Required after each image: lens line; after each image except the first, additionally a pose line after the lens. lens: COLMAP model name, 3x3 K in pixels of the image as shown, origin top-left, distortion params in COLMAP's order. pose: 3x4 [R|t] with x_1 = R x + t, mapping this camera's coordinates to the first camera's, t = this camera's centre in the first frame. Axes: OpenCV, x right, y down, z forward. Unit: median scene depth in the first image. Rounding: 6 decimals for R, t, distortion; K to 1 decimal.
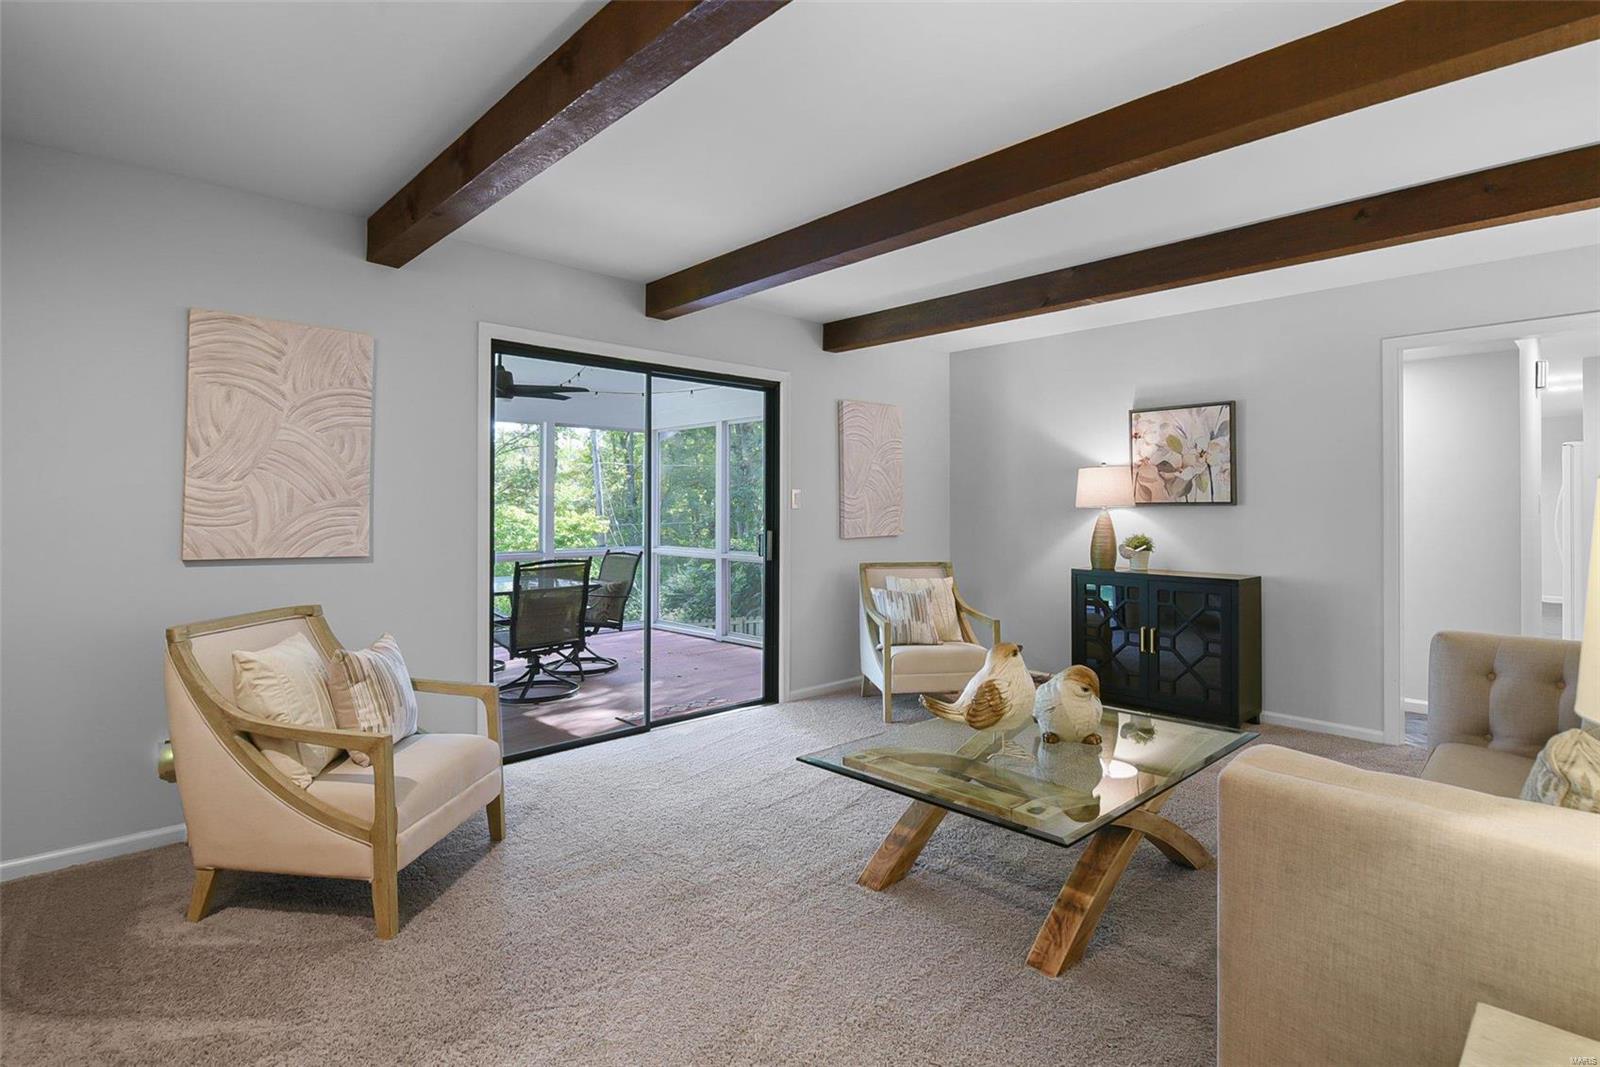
lens RADIAL K [[772.6, 0, 796.9], [0, 772.6, 524.4], [0, 0, 1]] dist [0.002413, 0.000462]
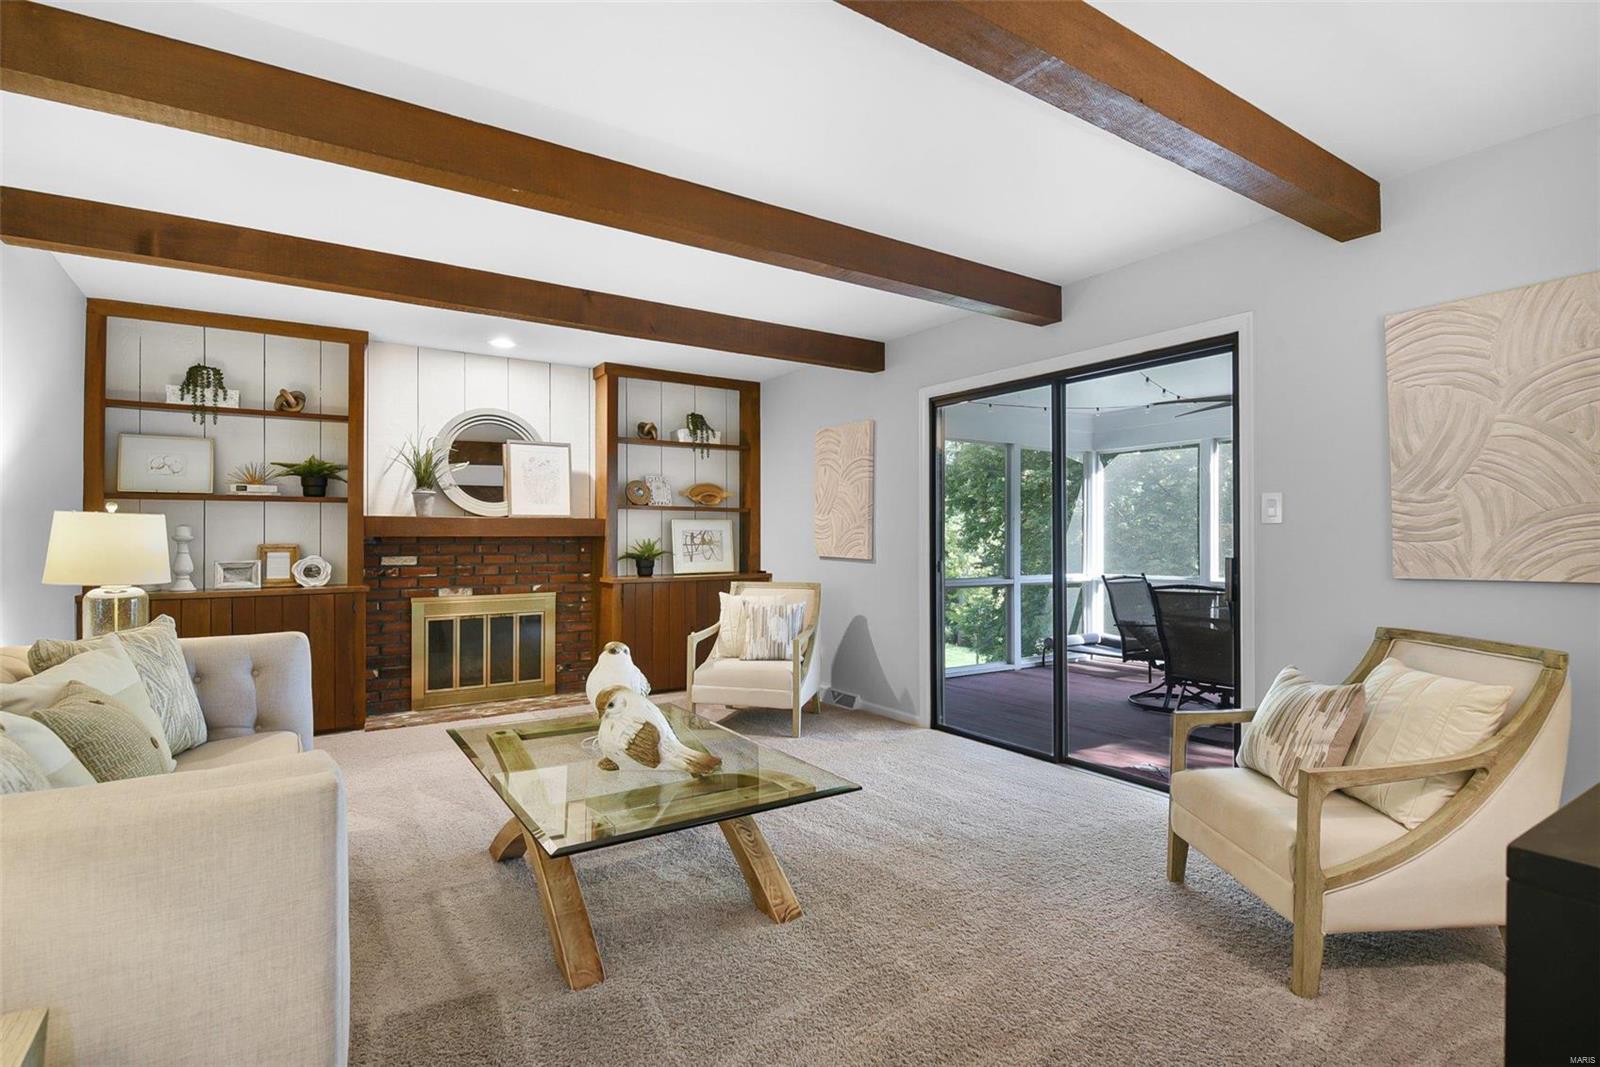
lens RADIAL K [[772.6, 0, 796.9], [0, 772.6, 524.4], [0, 0, 1]] dist [0.002413, 0.000462]
pose [[-0.154375, -0.002833, -0.988008, 0.801910], [-0.001340, 0.999996, -0.002658, -0.019785], [0.988011, 0.000913, -0.154378, 0.846287]]
